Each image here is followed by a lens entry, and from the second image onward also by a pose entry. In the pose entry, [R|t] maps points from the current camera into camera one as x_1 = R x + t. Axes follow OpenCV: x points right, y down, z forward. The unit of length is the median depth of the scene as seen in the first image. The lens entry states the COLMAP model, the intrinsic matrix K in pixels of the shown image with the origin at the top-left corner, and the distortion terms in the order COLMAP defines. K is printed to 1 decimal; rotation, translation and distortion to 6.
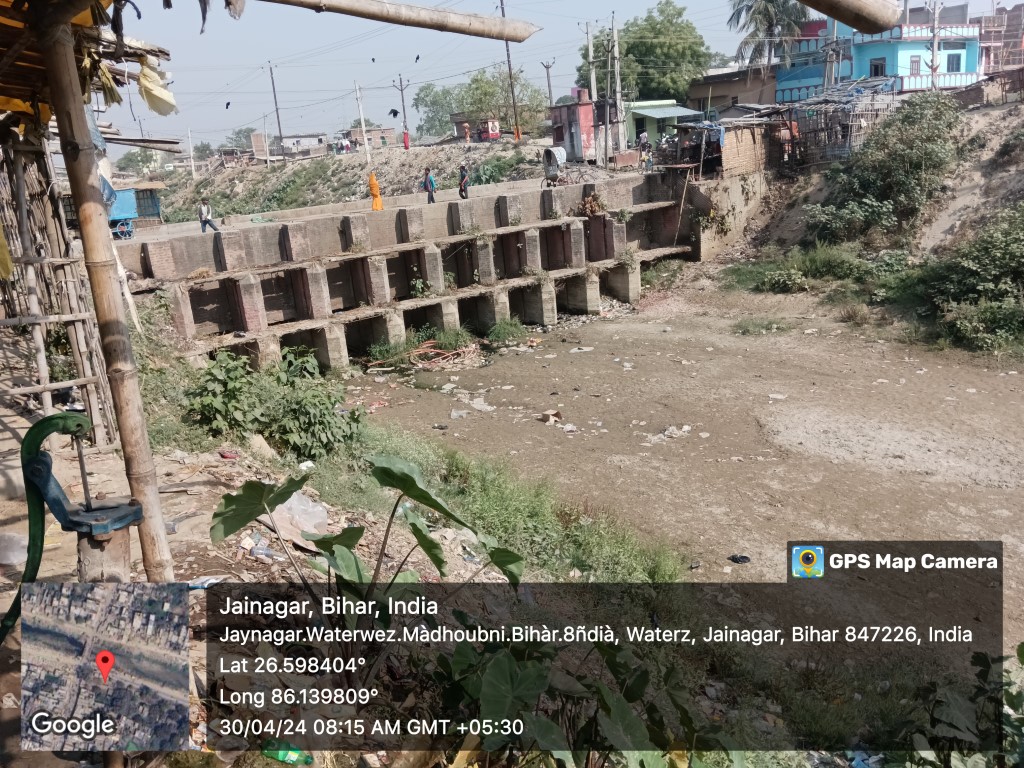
lens RADIAL K [[845.4, 0, 510.6], [0, 845.4, 388.4], [0, 0, 1]] dist [0.083465, -0.165220]
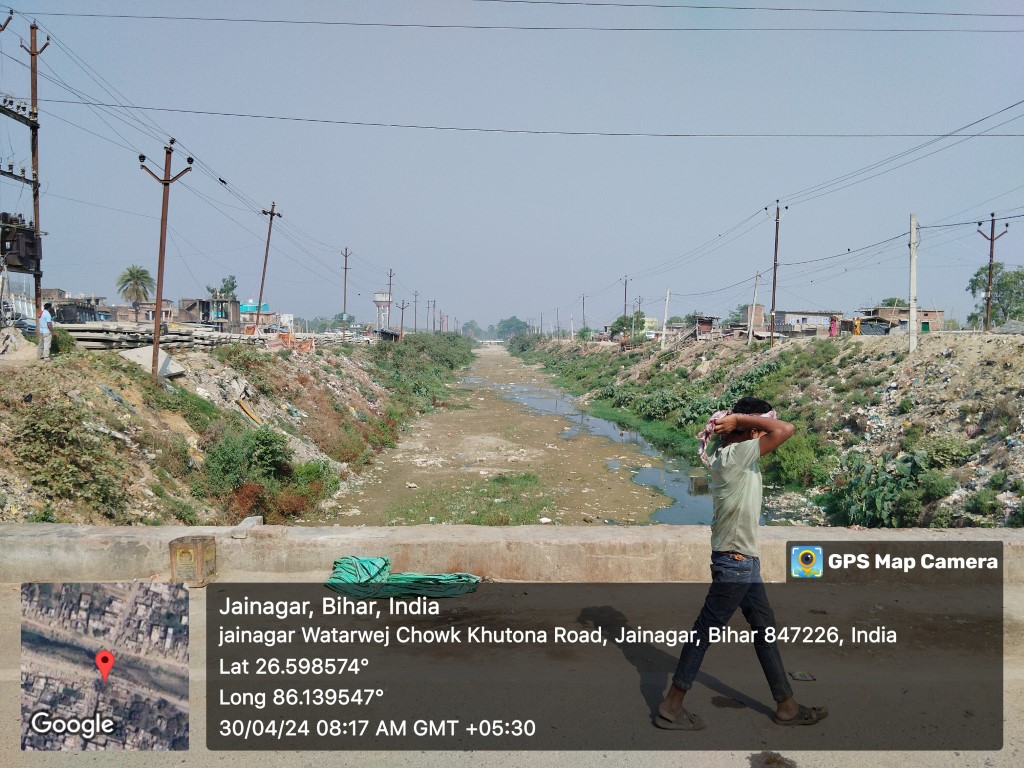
lens RADIAL K [[863.9, 0, 516.2], [0, 863.9, 384.2], [0, 0, 1]] dist [0.072211, -0.157103]
pose [[0.841942, 0.129907, -0.523696, -0.174028], [-0.236656, 0.961154, -0.142048, -0.212547], [0.484899, 0.243532, 0.839979, 0.831002]]
